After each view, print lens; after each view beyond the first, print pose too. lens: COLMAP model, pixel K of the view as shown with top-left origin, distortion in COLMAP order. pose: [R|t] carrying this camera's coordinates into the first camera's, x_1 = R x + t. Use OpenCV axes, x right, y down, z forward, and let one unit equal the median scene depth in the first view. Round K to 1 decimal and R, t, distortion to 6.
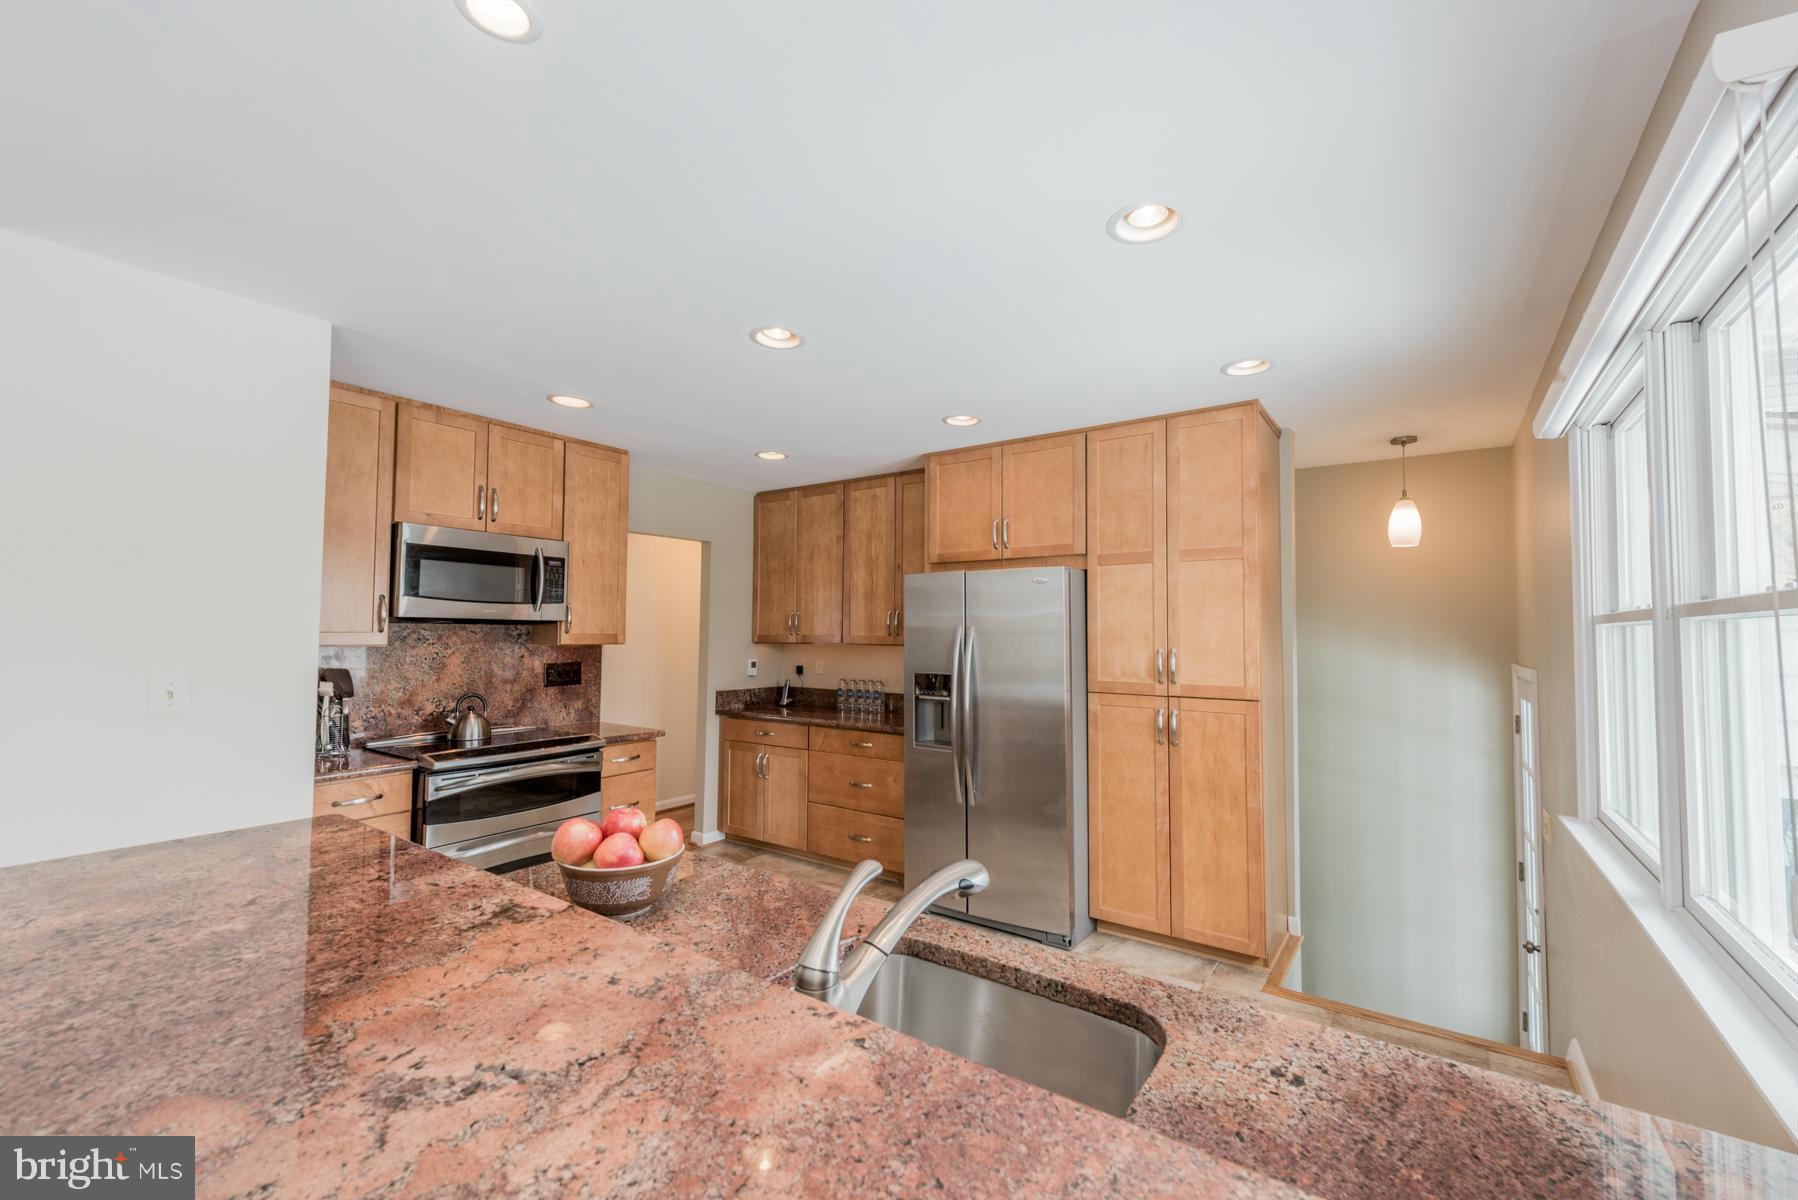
lens RADIAL K [[739.4, 0, 894.0], [0, 739.4, 602.6], [0, 0, 1]] dist [0.017017, -0.007561]
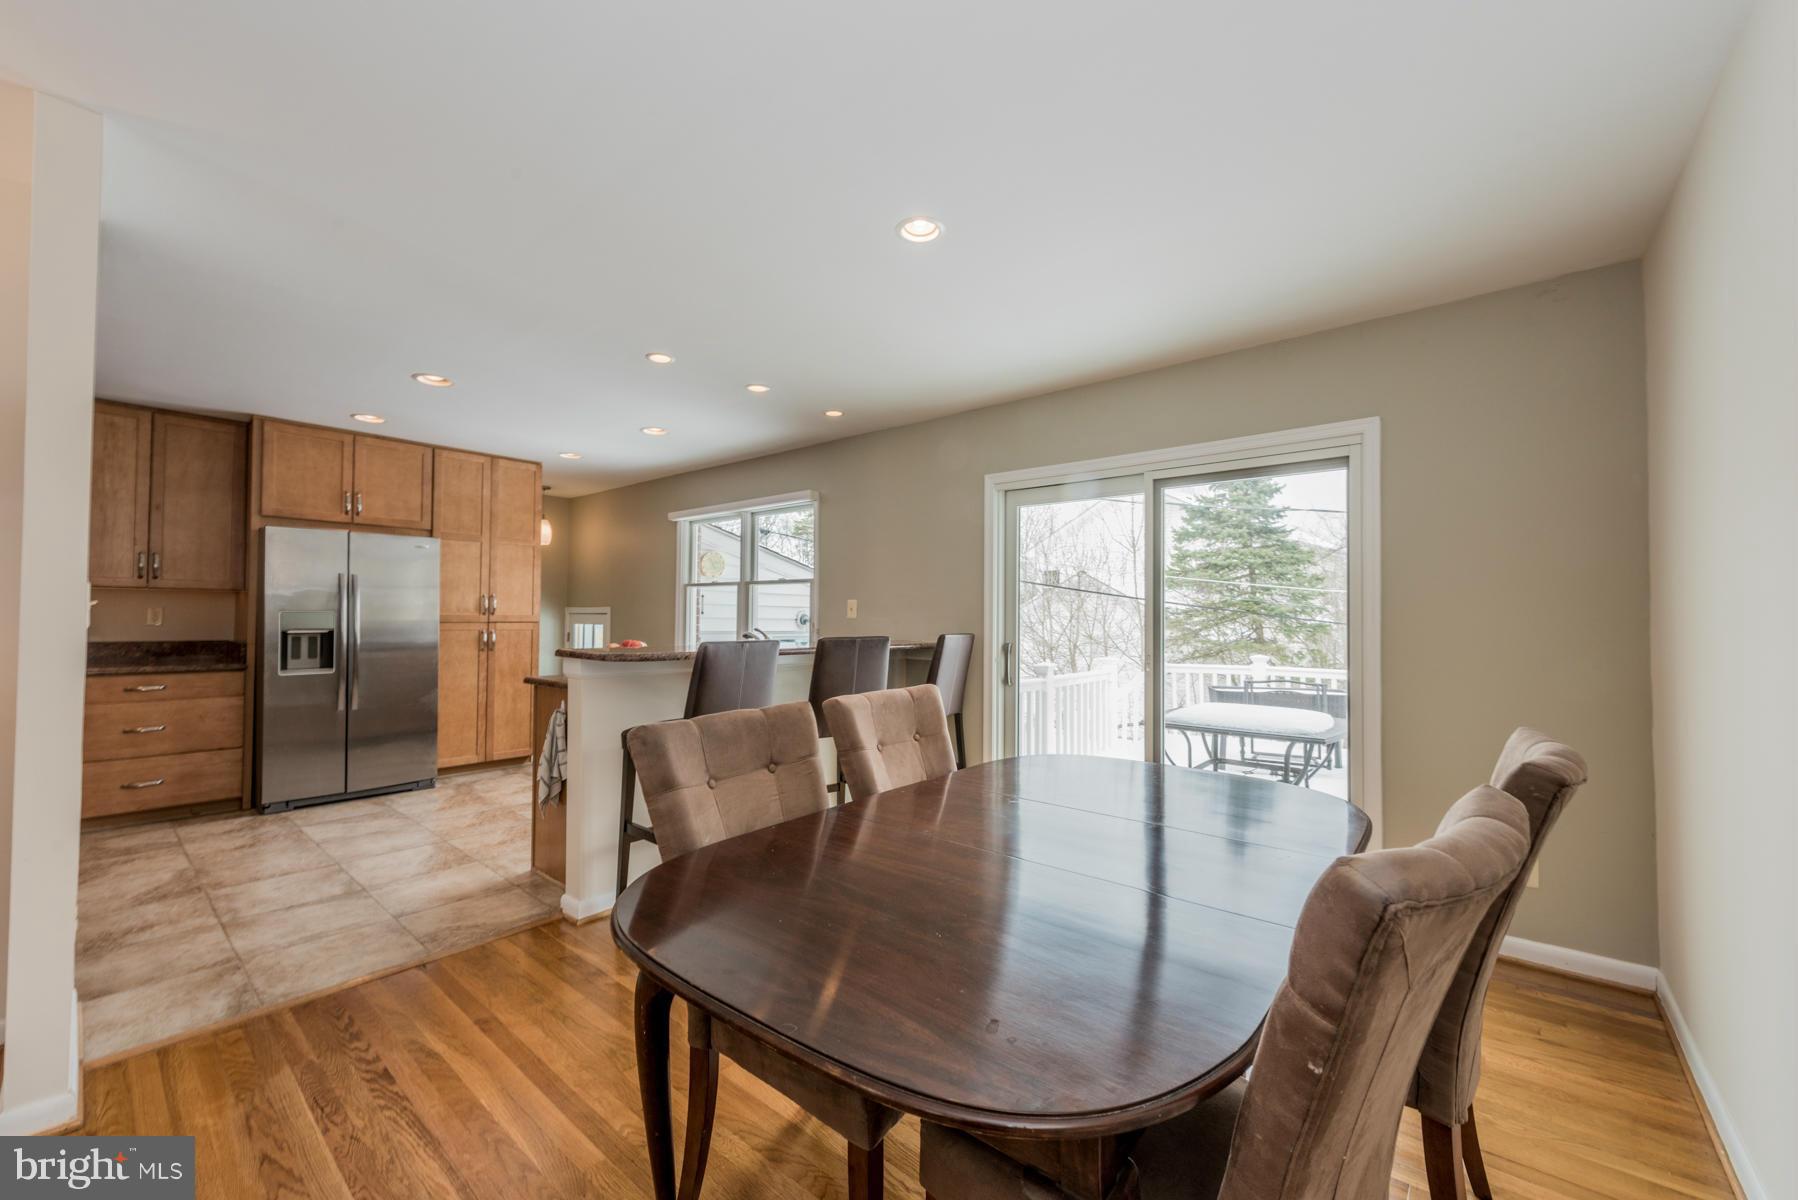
lens RADIAL K [[720.2, 0, 917.4], [0, 720.2, 604.9], [0, 0, 1]] dist [0.014015, -0.008078]
pose [[0.065502, 0.012209, 0.997778, -1.059821], [-0.050831, 0.998668, -0.008883, 0.045032], [-0.996557, -0.050136, 0.066035, -0.072226]]
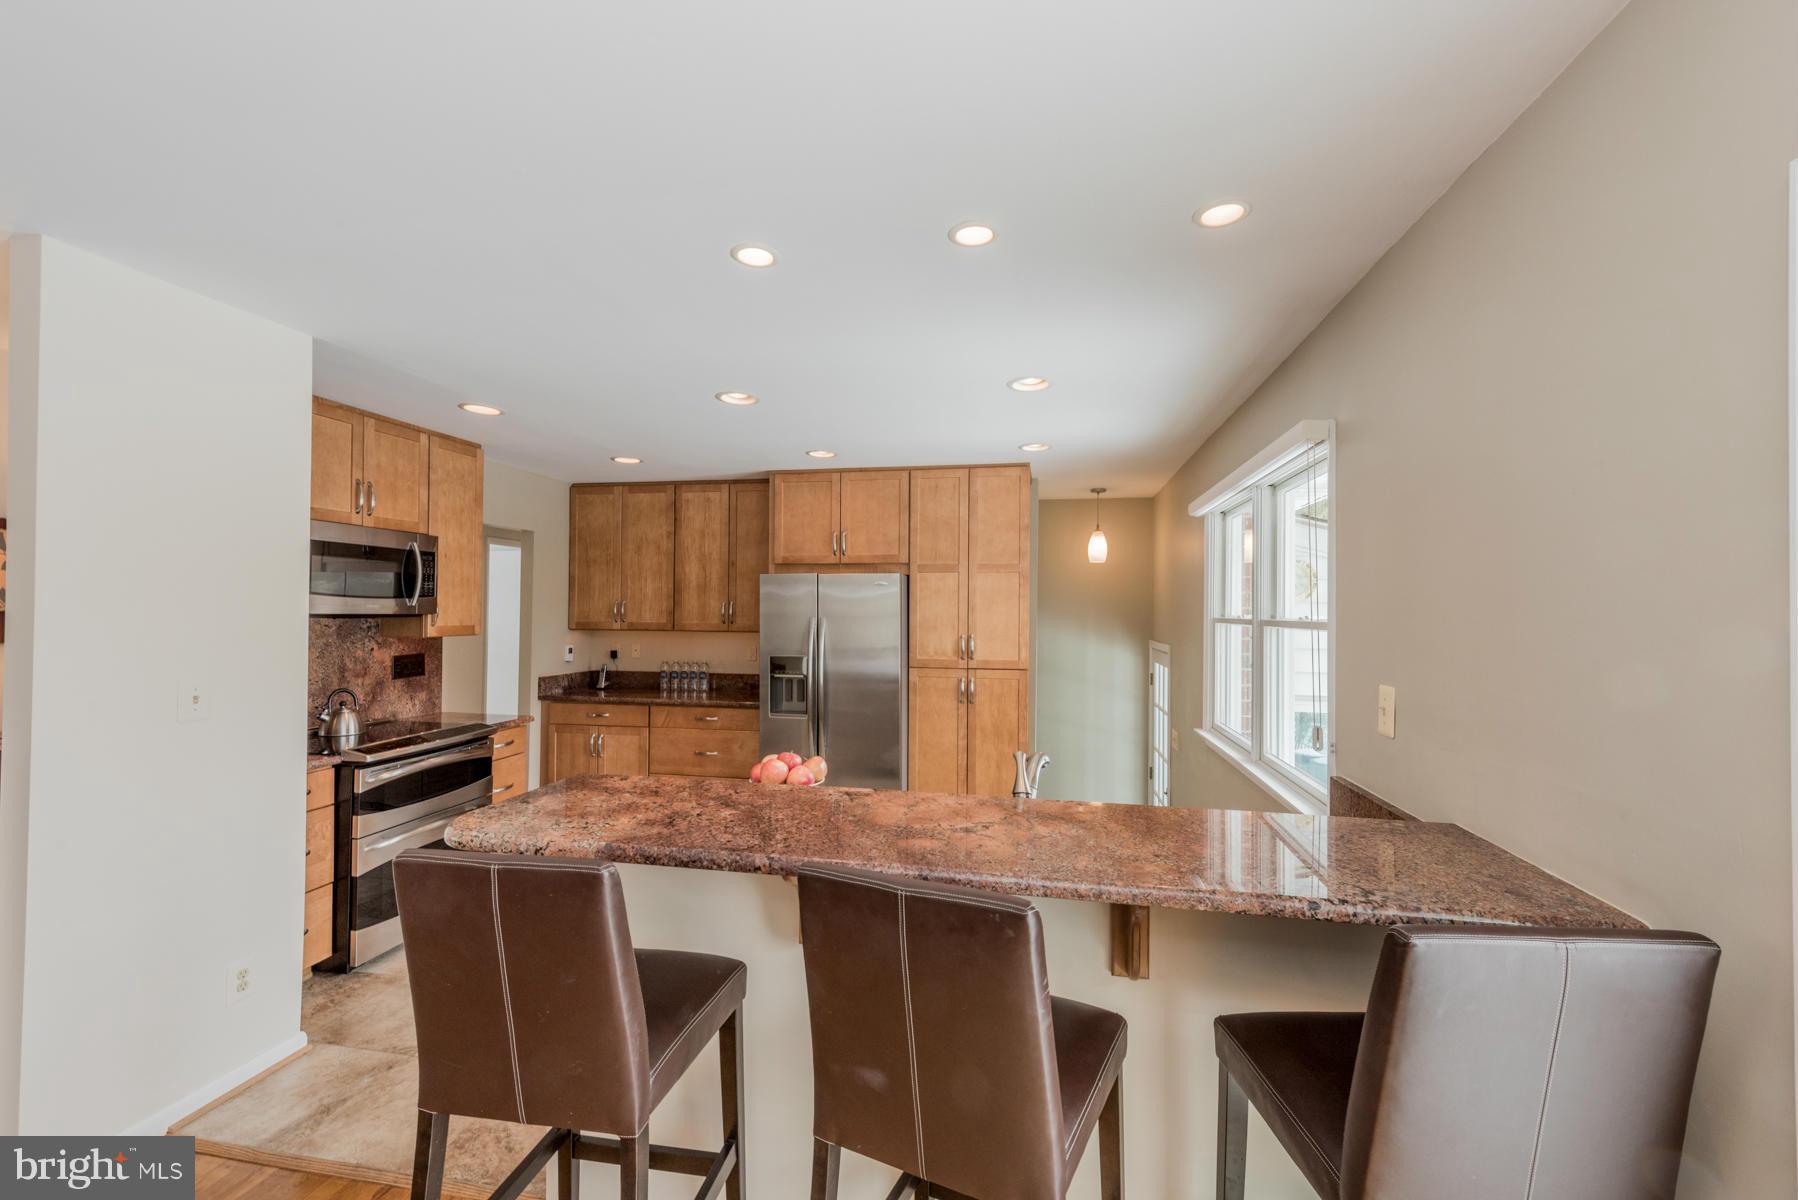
lens RADIAL K [[747.4, 0, 889.5], [0, 747.4, 604.8], [0, 0, 1]] dist [0.009331, -0.000210]
pose [[0.913086, 0.002156, 0.407761, -0.296360], [-0.017923, 0.999232, 0.034852, -0.035118], [-0.407373, -0.039131, 0.912423, -0.192563]]
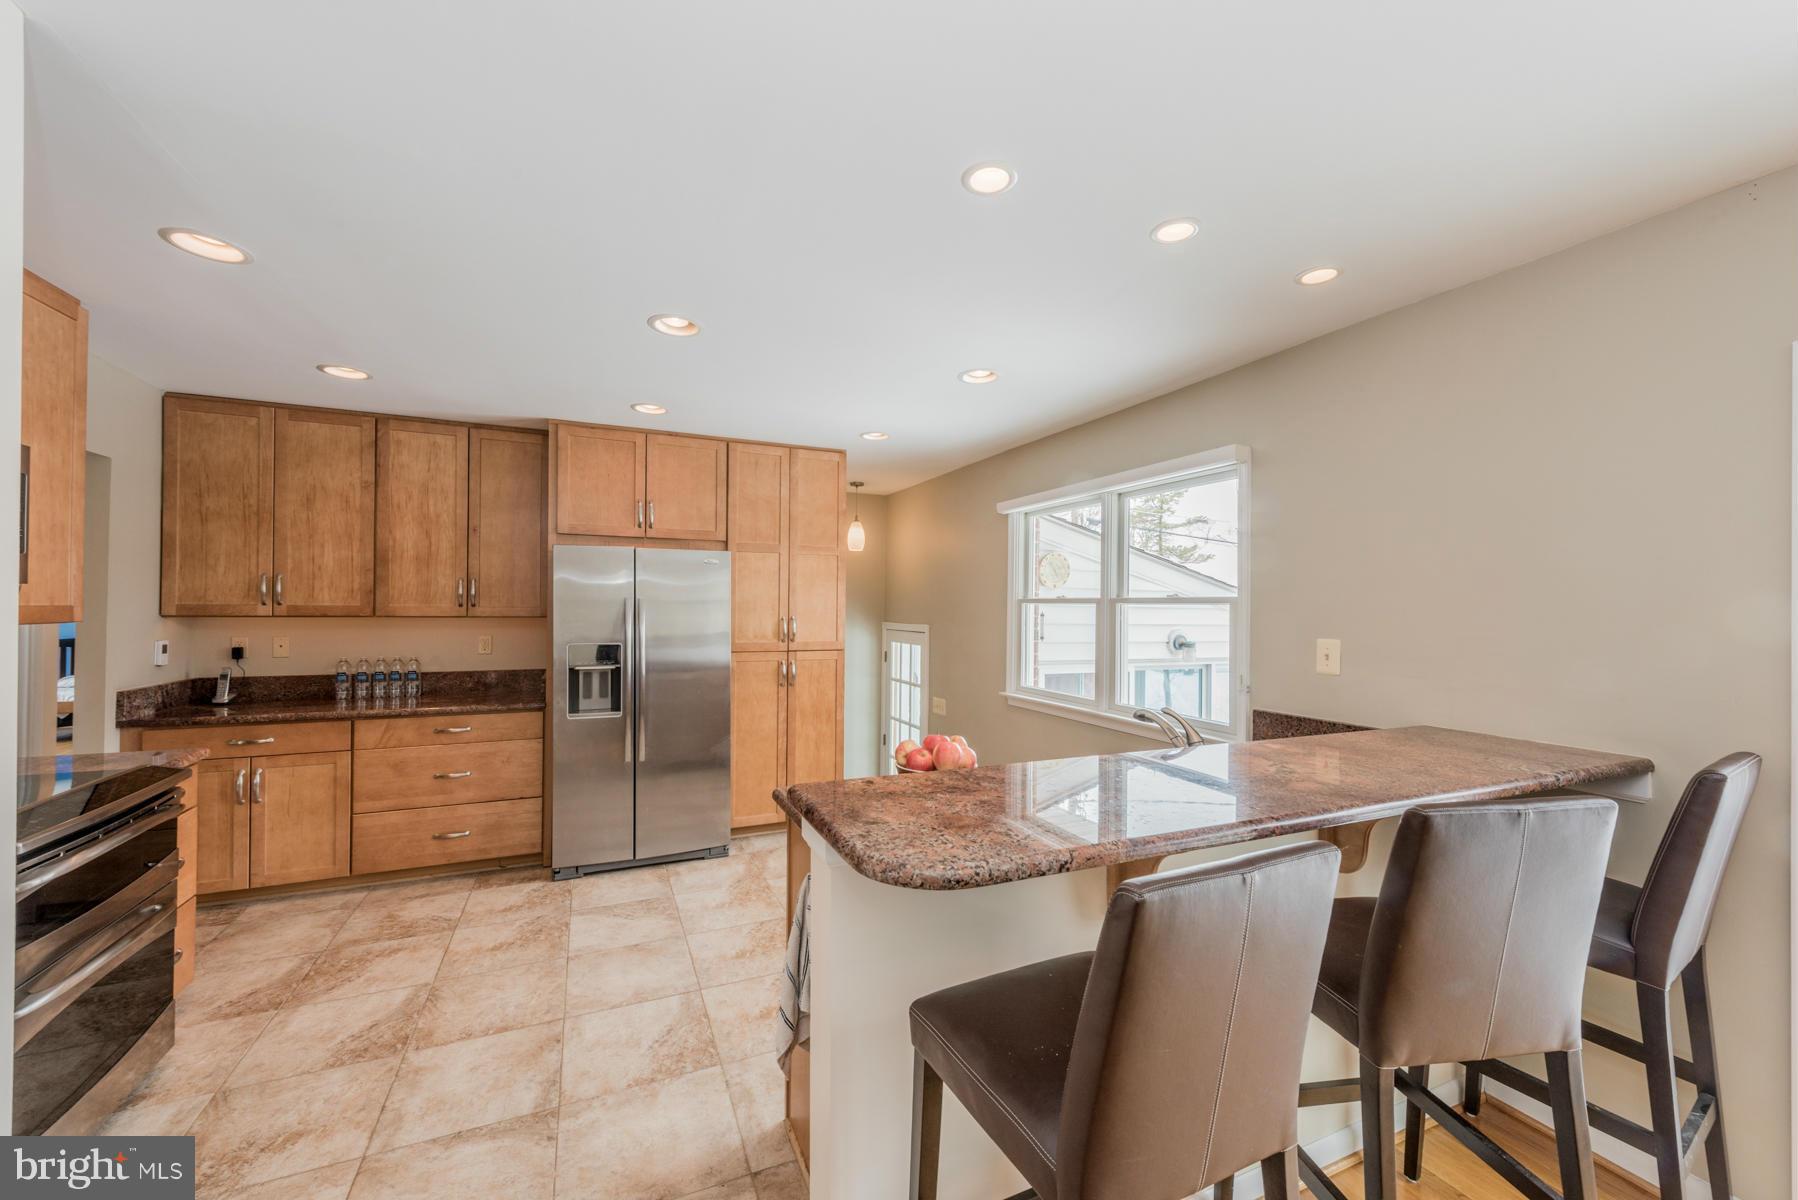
lens RADIAL K [[705.6, 0, 899.4], [0, 705.6, 605.0], [0, 0, 1]] dist [-0.000253, -0.000255]
pose [[0.502954, -0.001182, 0.864312, -0.577053], [-0.042732, 0.998742, 0.026232, -0.002282], [-0.863256, -0.050128, 0.502271, 0.144990]]
